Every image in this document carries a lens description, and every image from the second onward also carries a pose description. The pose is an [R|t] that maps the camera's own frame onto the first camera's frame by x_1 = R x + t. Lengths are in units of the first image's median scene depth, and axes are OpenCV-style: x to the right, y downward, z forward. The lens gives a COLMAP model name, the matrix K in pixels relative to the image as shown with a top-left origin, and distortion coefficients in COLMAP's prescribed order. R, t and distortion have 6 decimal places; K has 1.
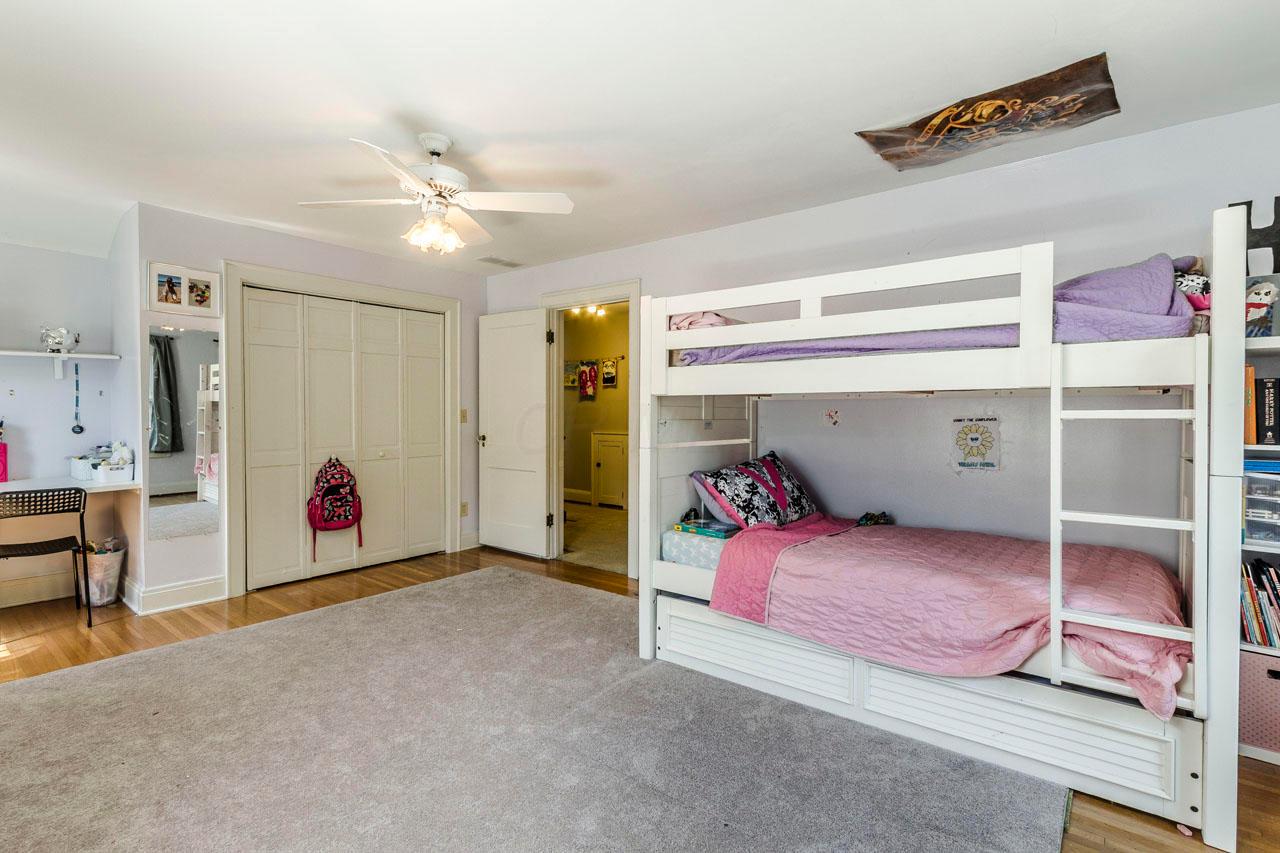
lens RADIAL K [[608.1, 0, 638.3], [0, 608.1, 420.6], [0, 0, 1]] dist [0.000439, -0.000029]
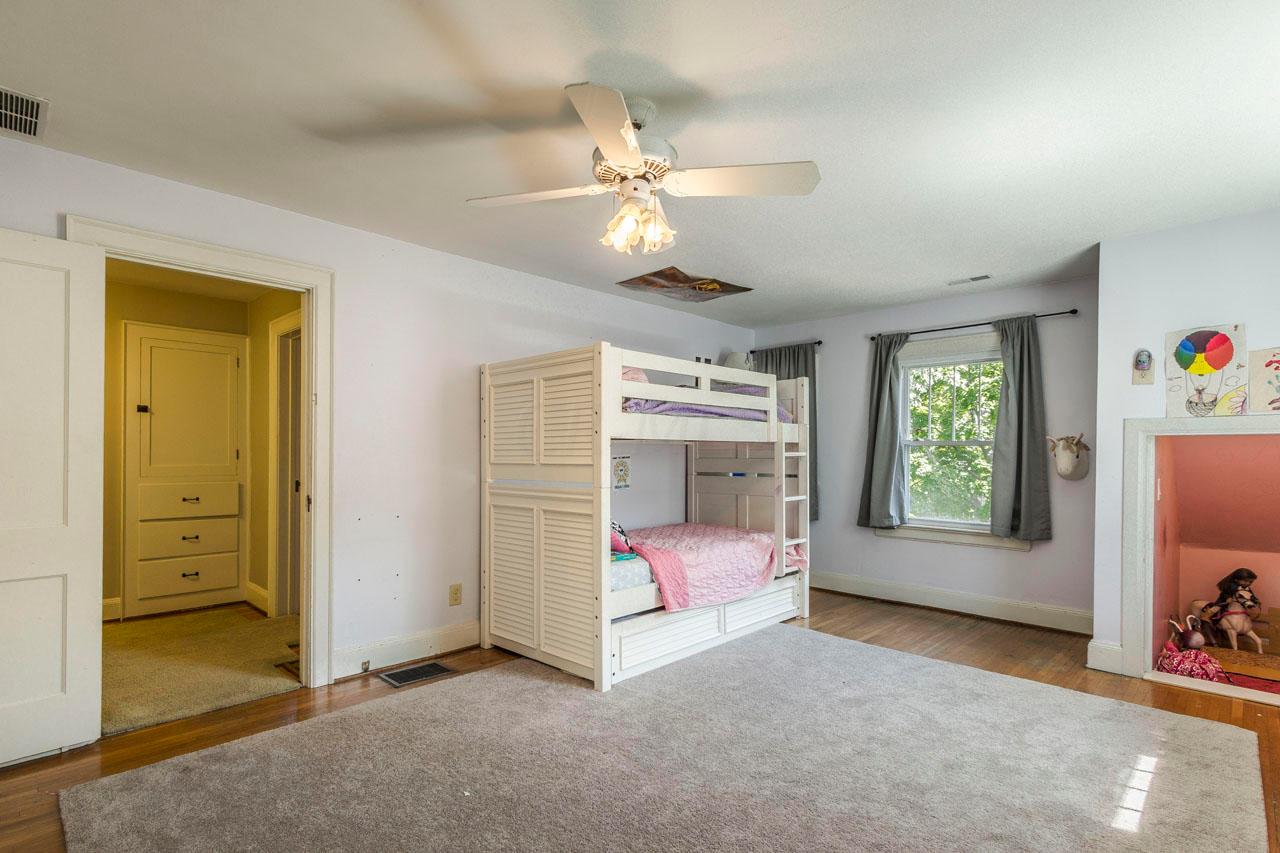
lens RADIAL K [[620.0, 0, 639.8], [0, 620.0, 458.8], [0, 0, 1]] dist [-0.000394, -0.000037]
pose [[0.089407, -0.009849, 0.995946, -1.117225], [0.011348, 0.999896, 0.008869, -0.013755], [-0.995930, 0.010509, 0.089510, 0.911827]]
